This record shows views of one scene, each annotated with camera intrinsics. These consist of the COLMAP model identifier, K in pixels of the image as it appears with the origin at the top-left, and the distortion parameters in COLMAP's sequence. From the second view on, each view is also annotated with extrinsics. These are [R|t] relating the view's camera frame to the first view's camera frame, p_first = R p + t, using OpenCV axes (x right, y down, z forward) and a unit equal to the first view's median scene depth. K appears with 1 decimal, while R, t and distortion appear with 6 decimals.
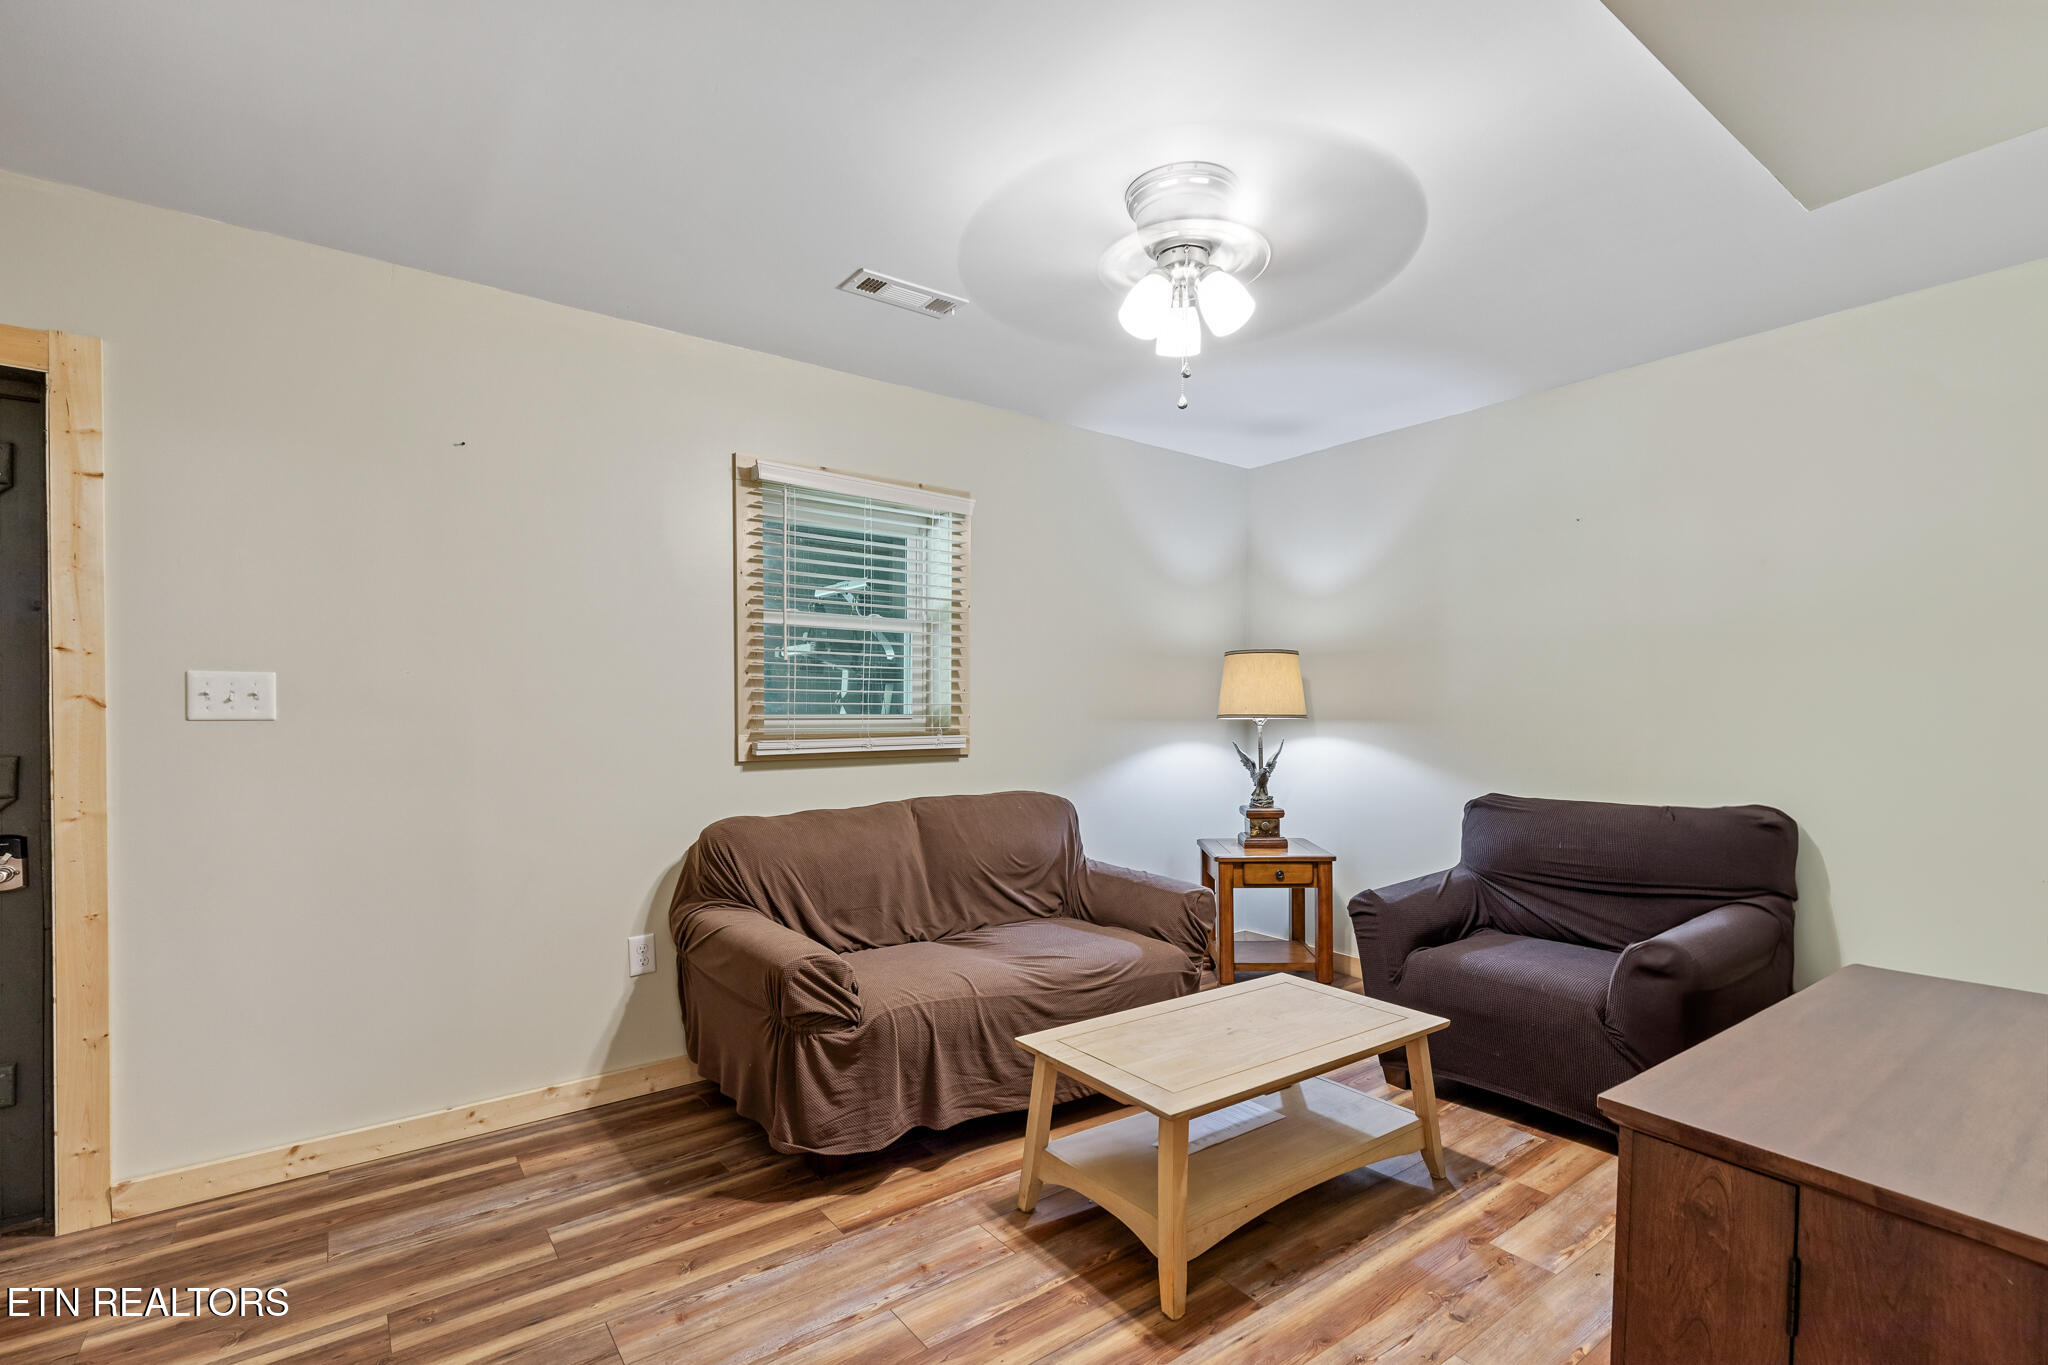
lens RADIAL K [[931.0, 0, 1002.0], [0, 931.0, 717.8], [0, 0, 1]] dist [0.009502, -0.000169]
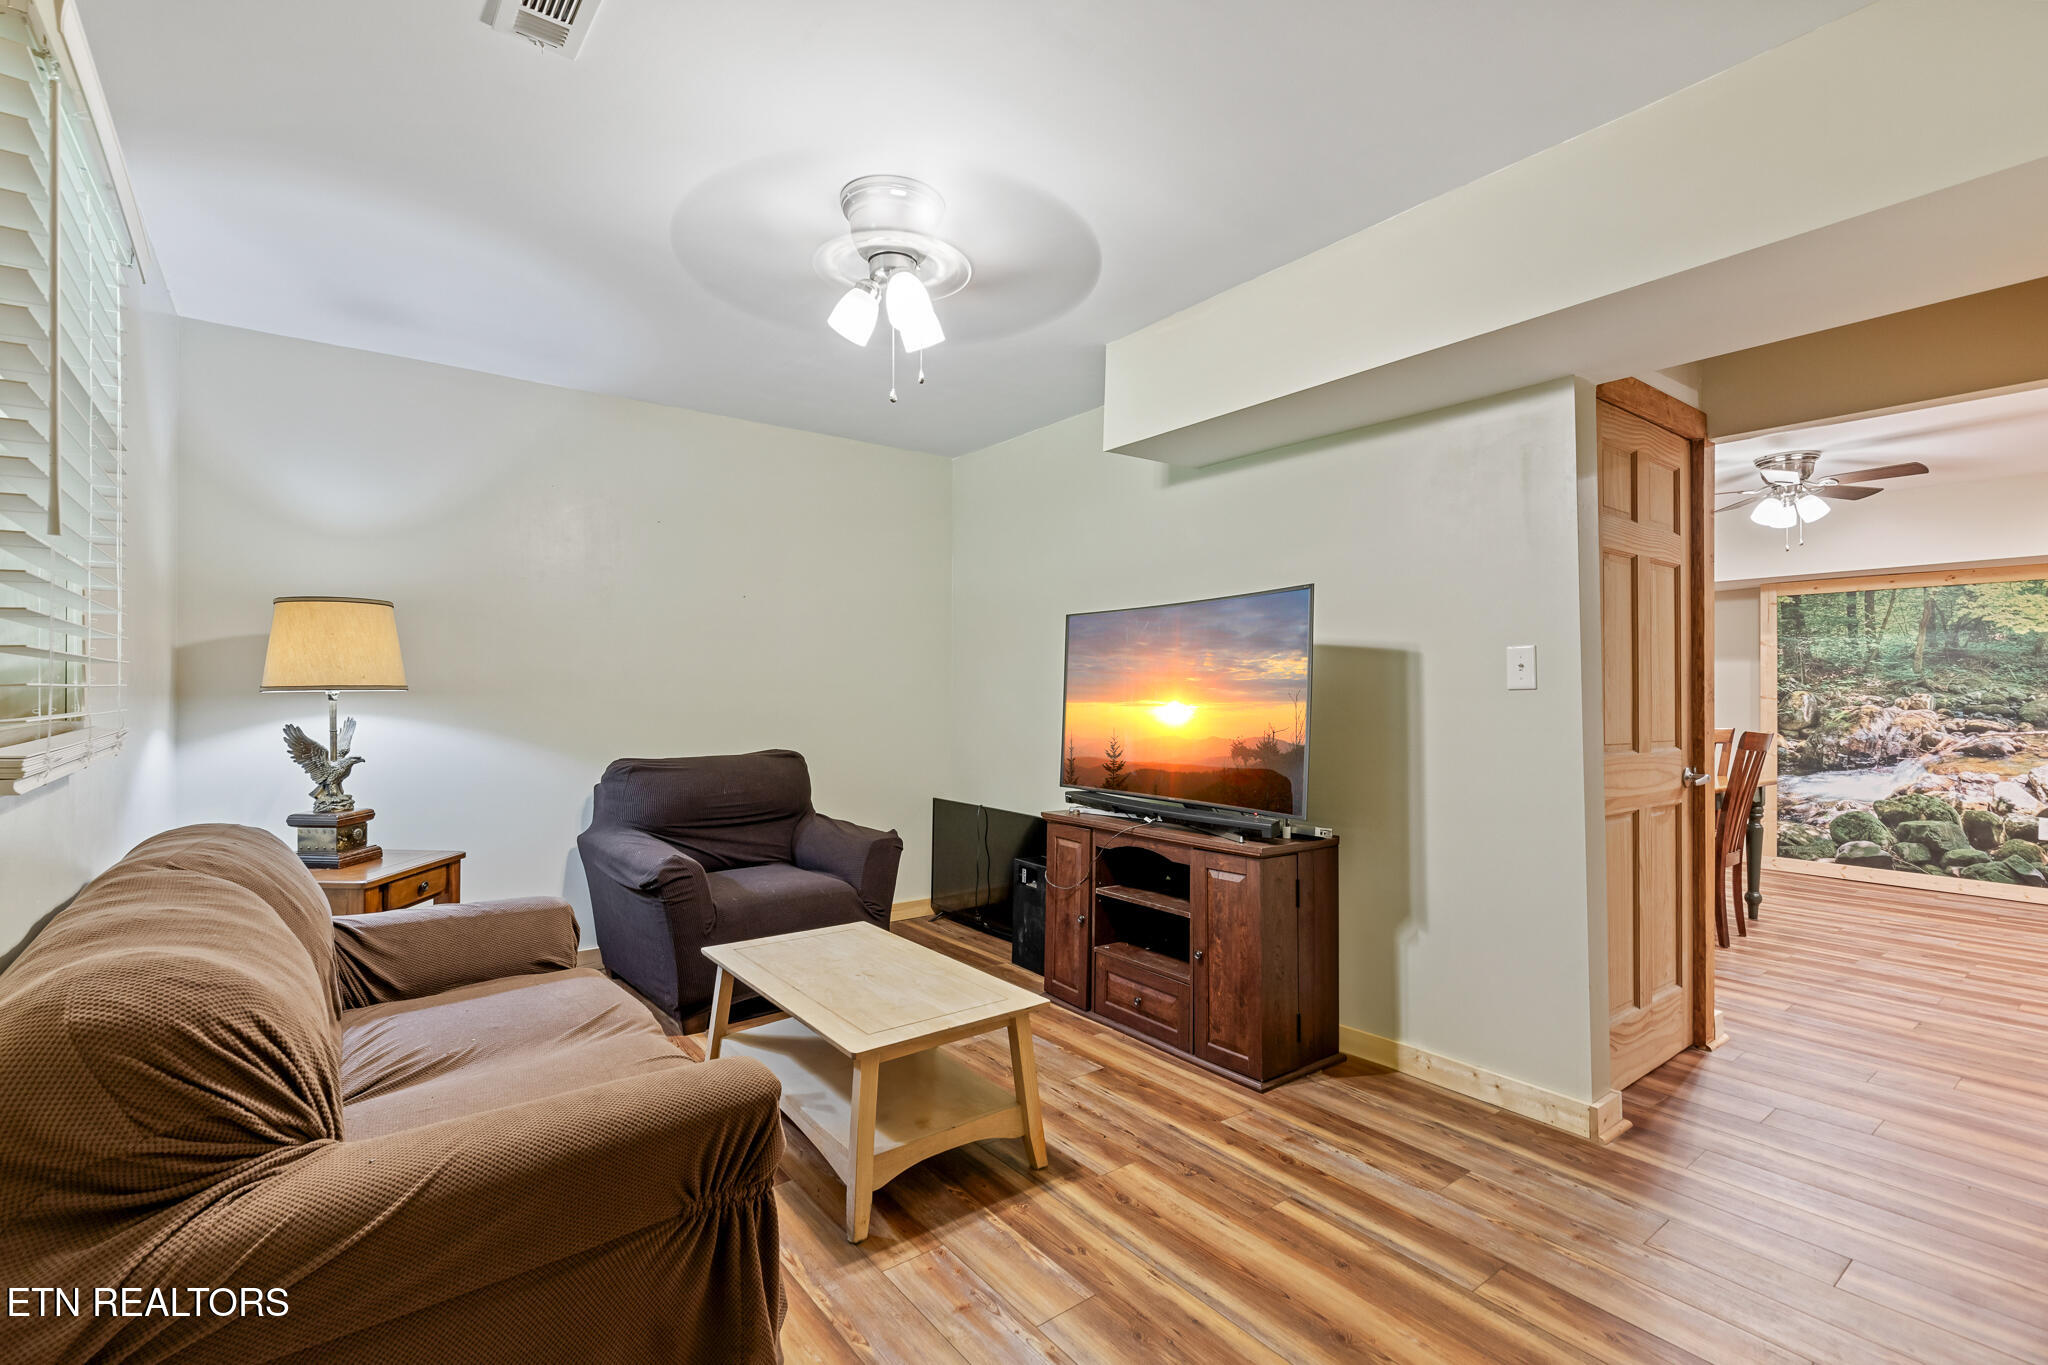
lens RADIAL K [[931.0, 0, 1024.4], [0, 931.0, 689.8], [0, 0, 1]] dist [0.009502, -0.000169]
pose [[-0.025066, -0.004279, 0.999677, -0.869854], [0.006374, 0.999970, 0.004440, -0.001043], [-0.999665, 0.006483, -0.025038, 0.861785]]
